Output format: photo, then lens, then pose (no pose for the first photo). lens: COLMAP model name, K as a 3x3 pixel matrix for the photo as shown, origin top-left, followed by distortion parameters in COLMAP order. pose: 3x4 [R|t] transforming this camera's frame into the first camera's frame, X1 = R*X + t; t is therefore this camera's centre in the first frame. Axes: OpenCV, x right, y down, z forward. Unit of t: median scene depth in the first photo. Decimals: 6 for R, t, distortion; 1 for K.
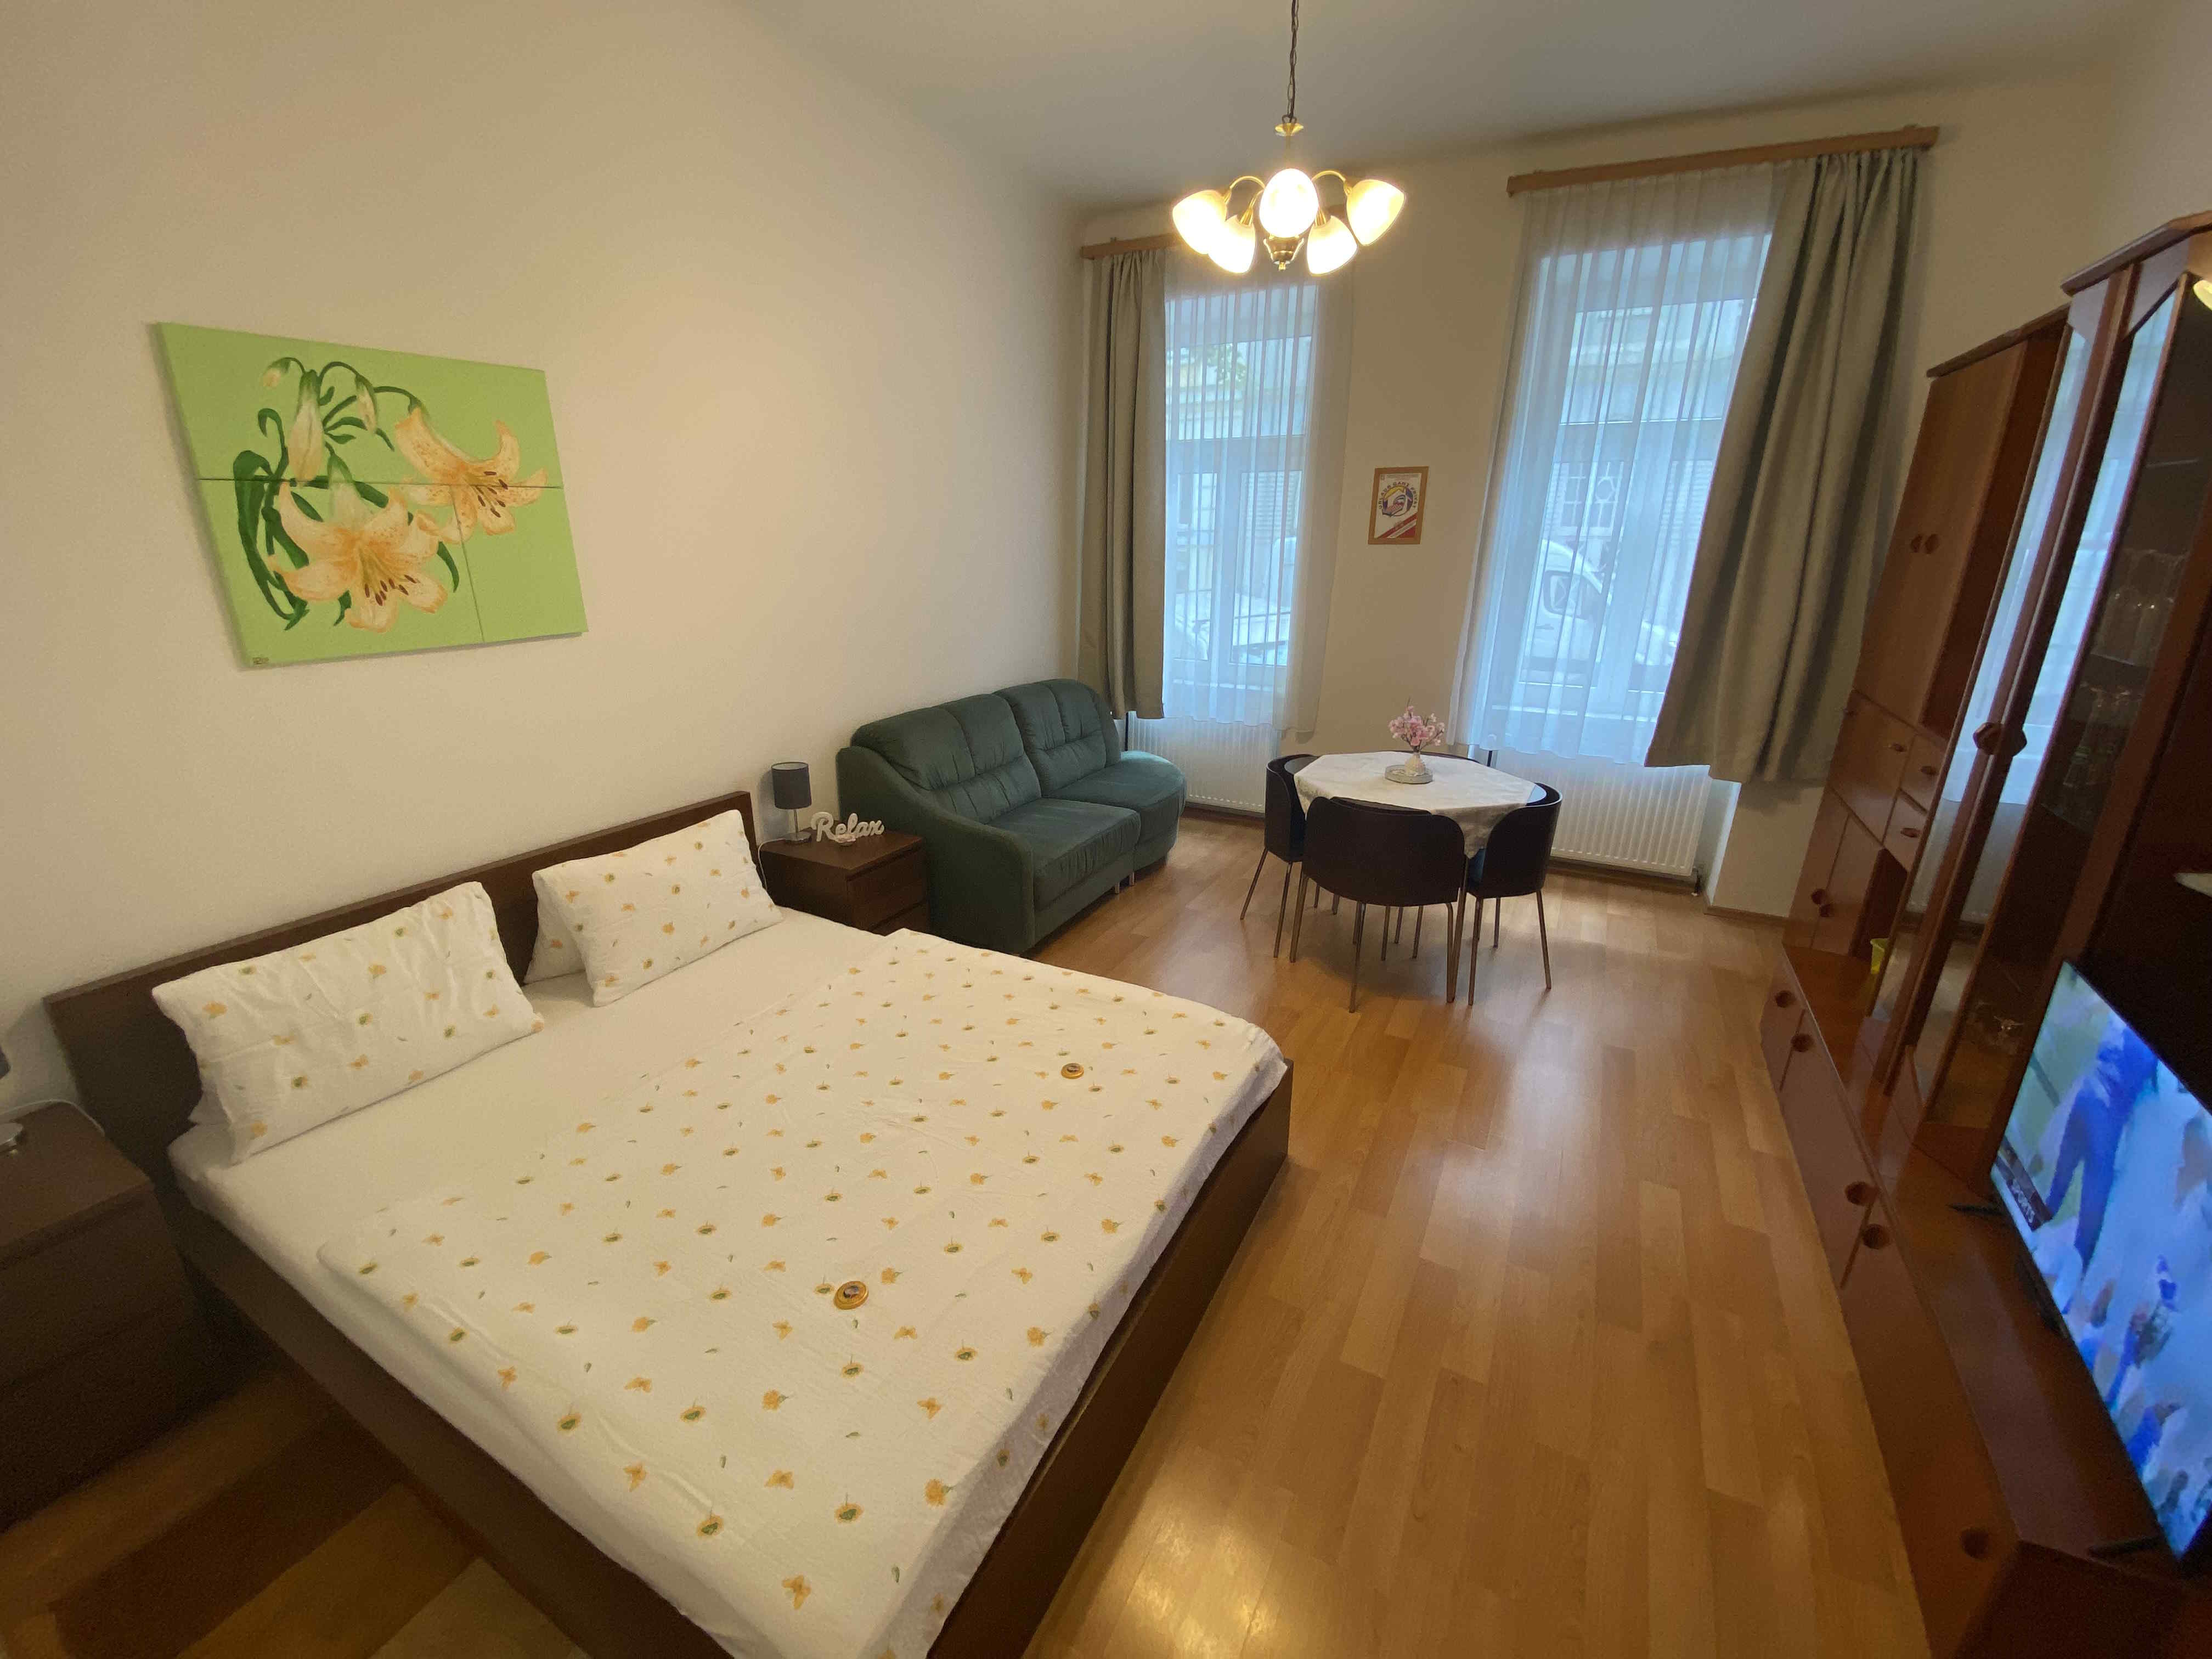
lens RADIAL K [[894.3, 0, 1113.5], [0, 894.3, 825.1], [0, 0, 1]] dist [-0.001774, -0.007195]
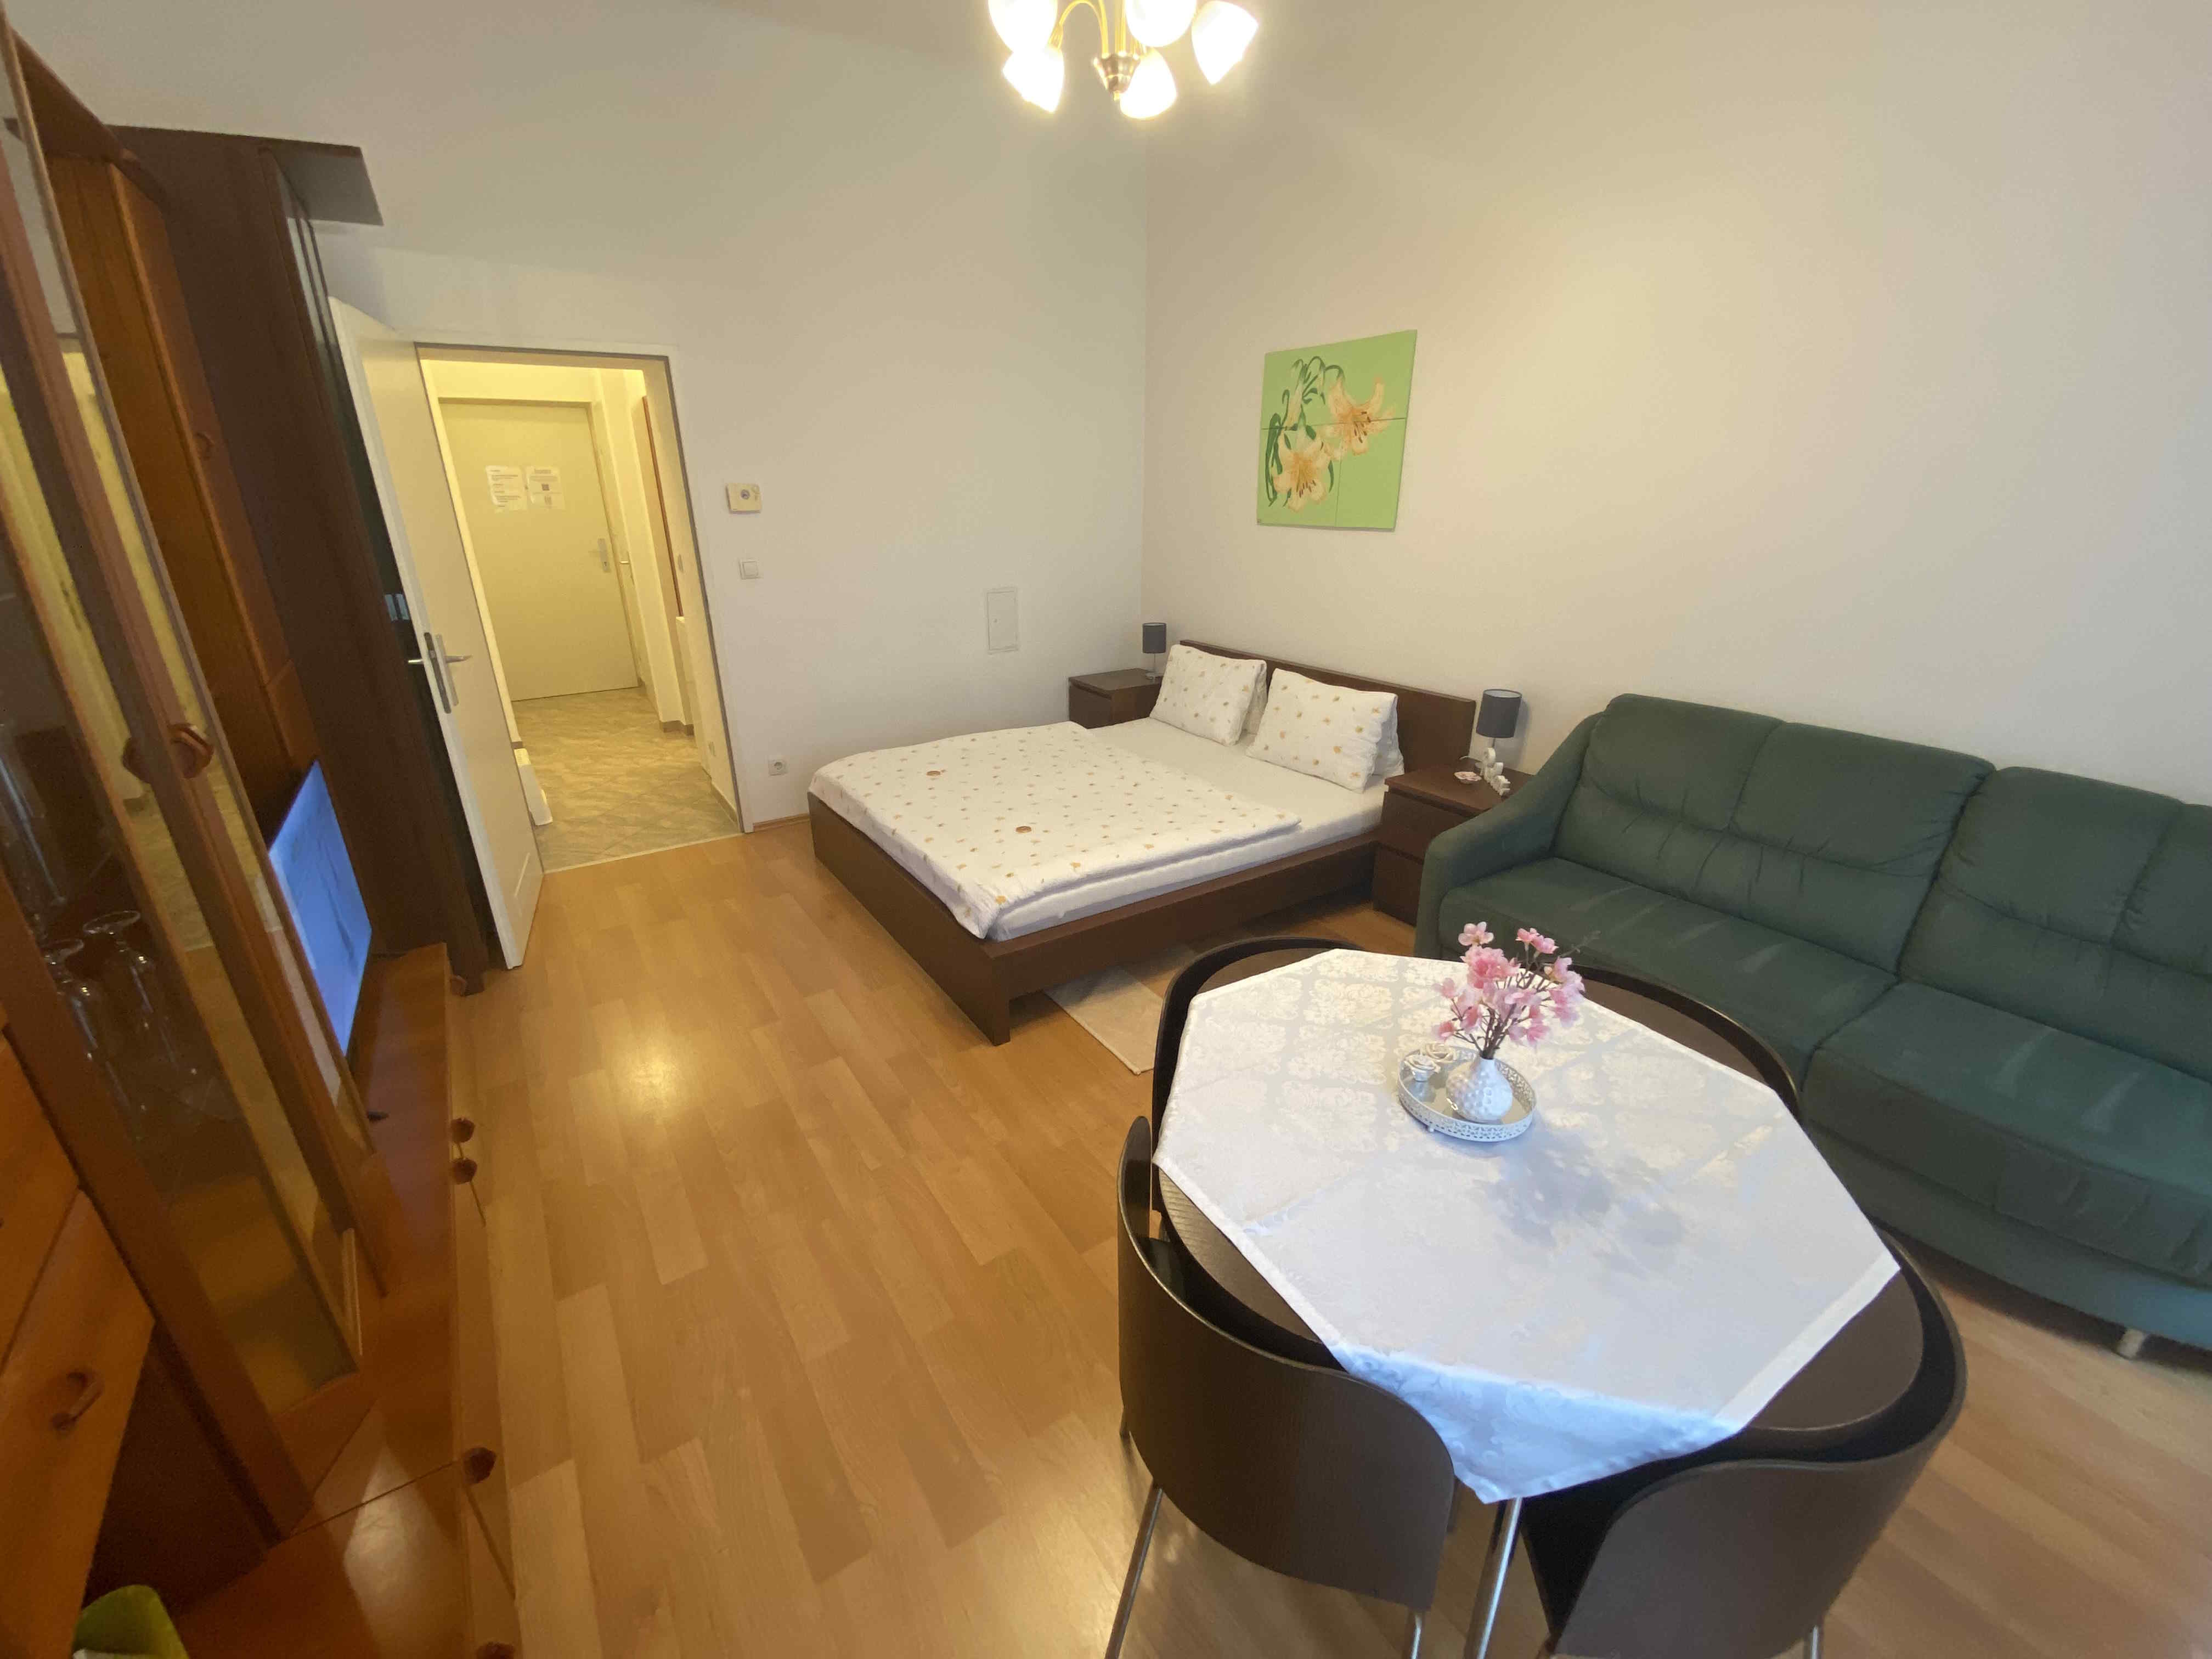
lens RADIAL K [[894.3, 0, 1083.0], [0, 894.3, 835.6], [0, 0, 1]] dist [-0.001774, -0.007195]
pose [[-0.478707, 0.320033, -0.817569, 1.076764], [-0.277494, 0.828313, 0.486718, -0.439332], [0.832968, 0.459866, -0.307712, 1.511374]]
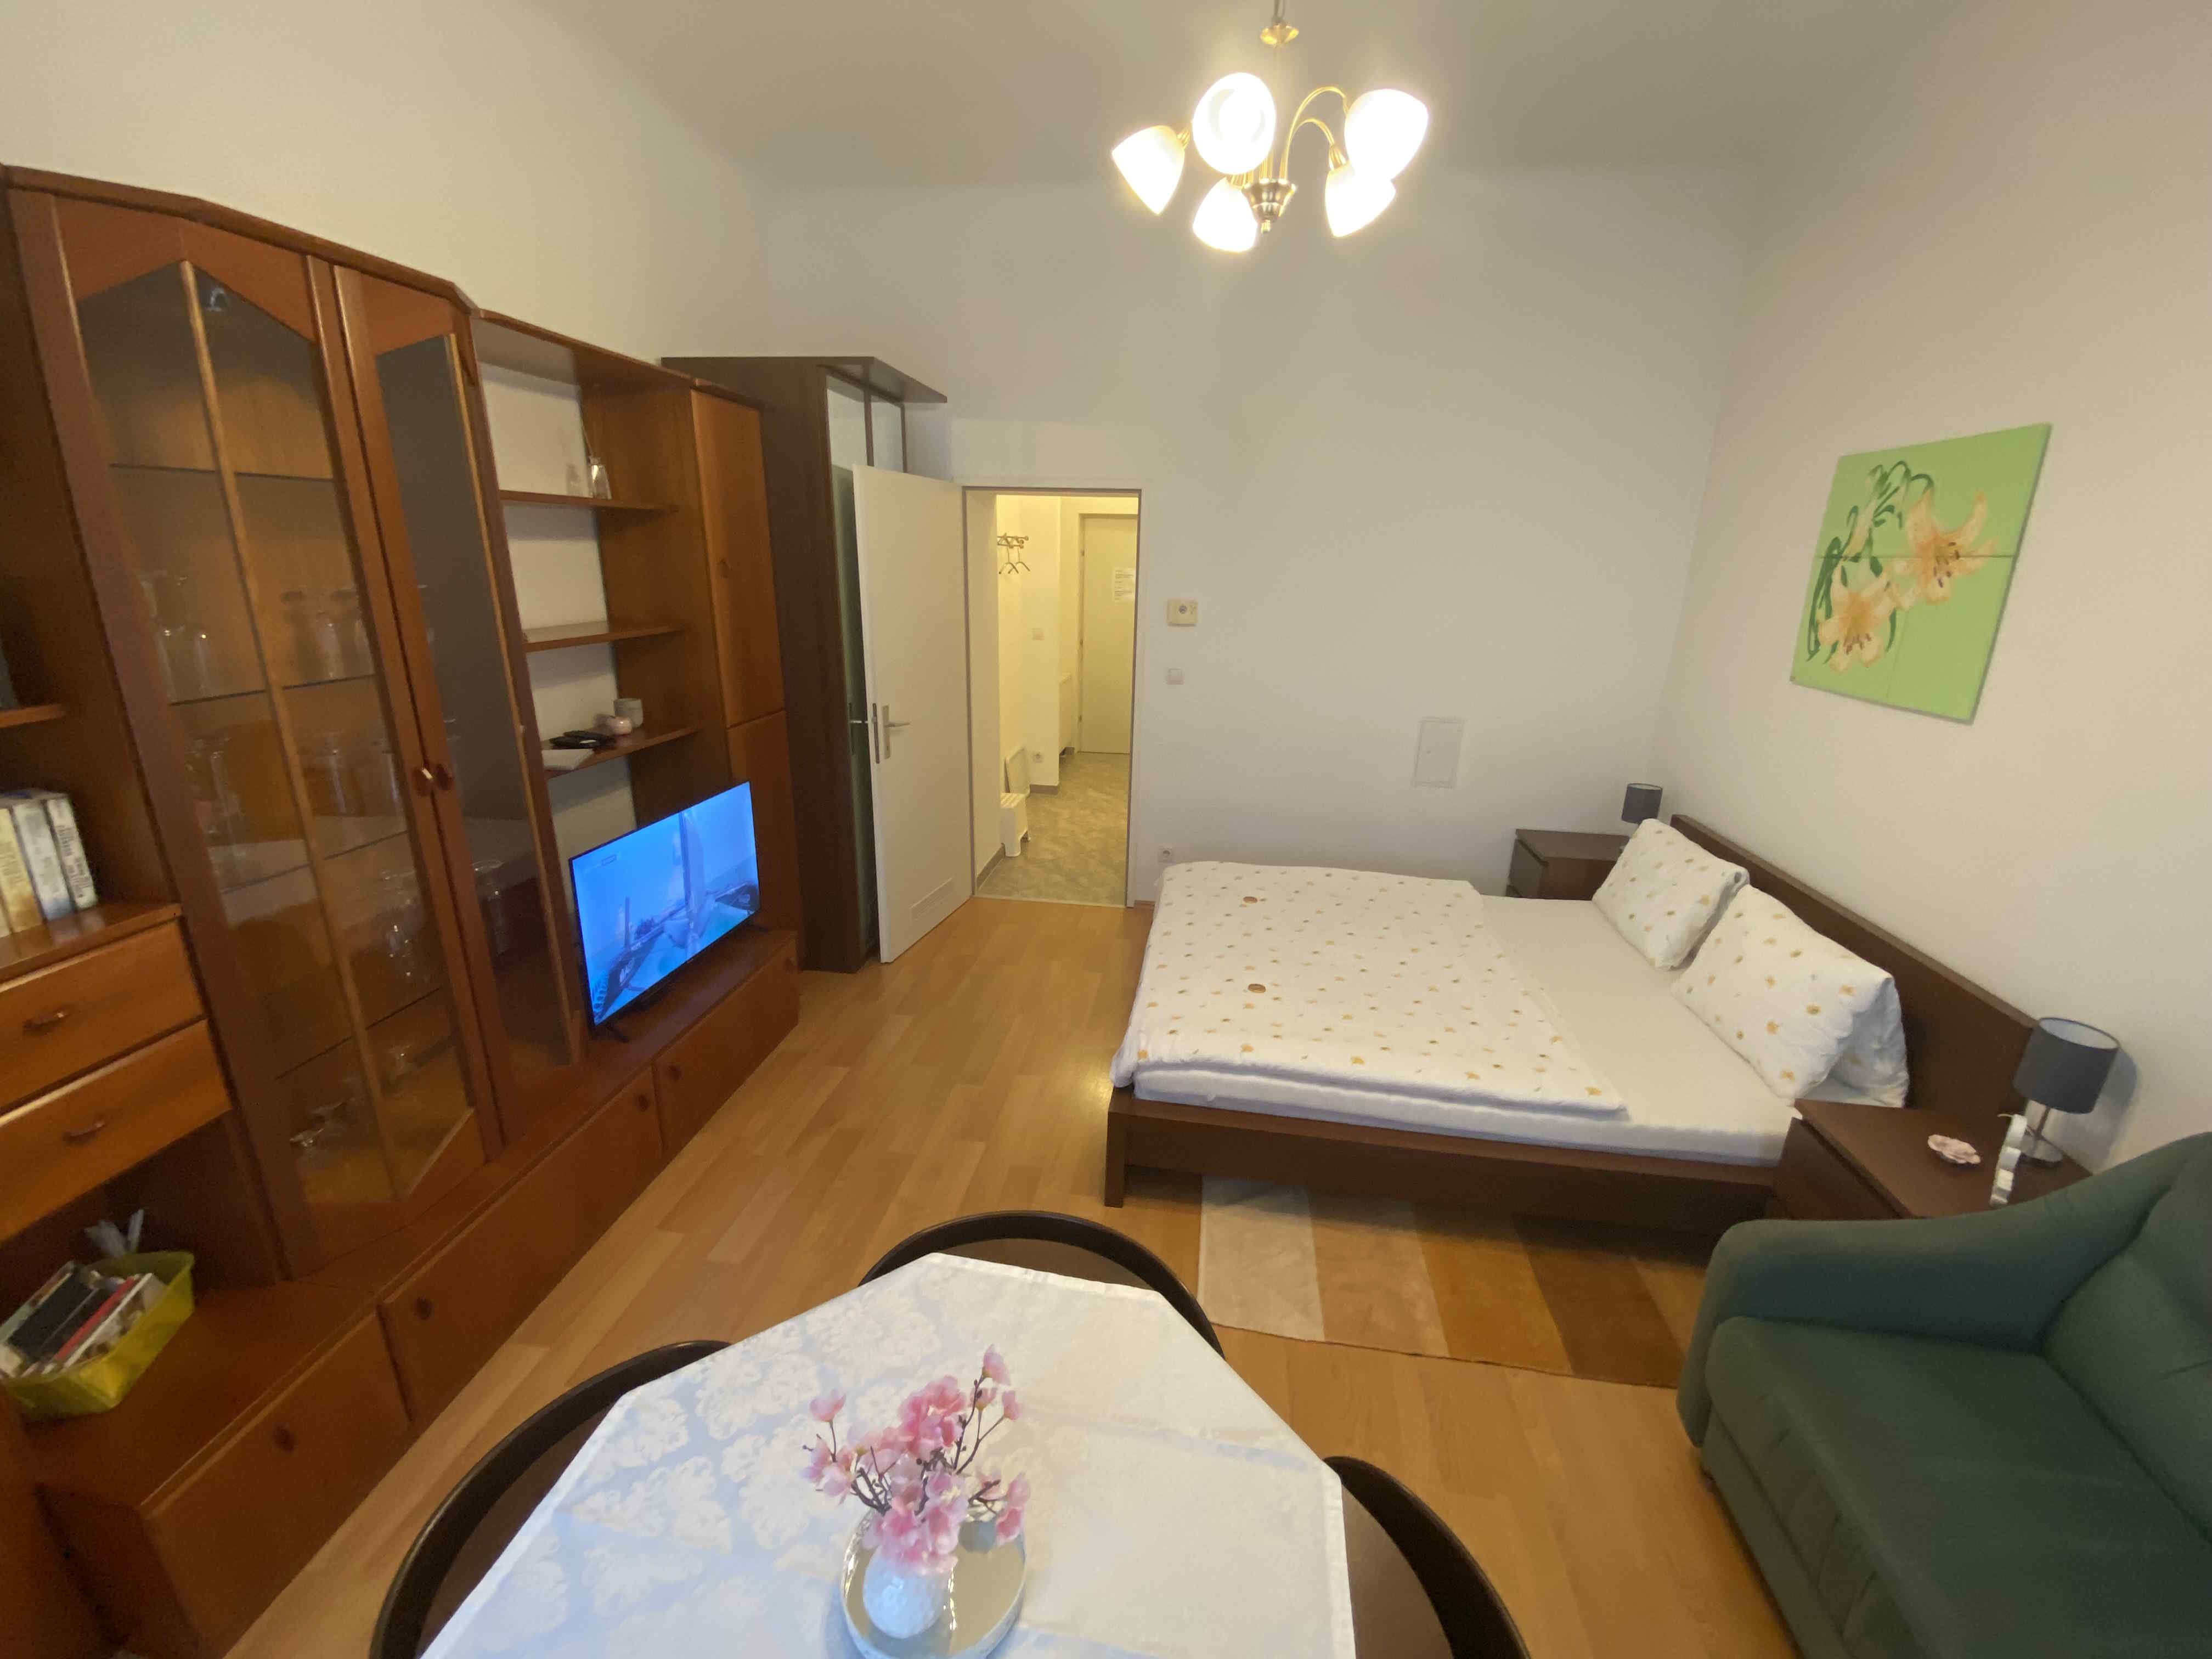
lens RADIAL K [[894.3, 0, 1079.4], [0, 894.3, 813.2], [0, 0, 1]] dist [-0.001774, -0.007195]
pose [[-0.946196, 0.068908, -0.316173, 0.589380], [-0.122648, 0.827799, 0.547455, -0.612079], [0.299451, 0.556778, -0.774808, 1.768033]]
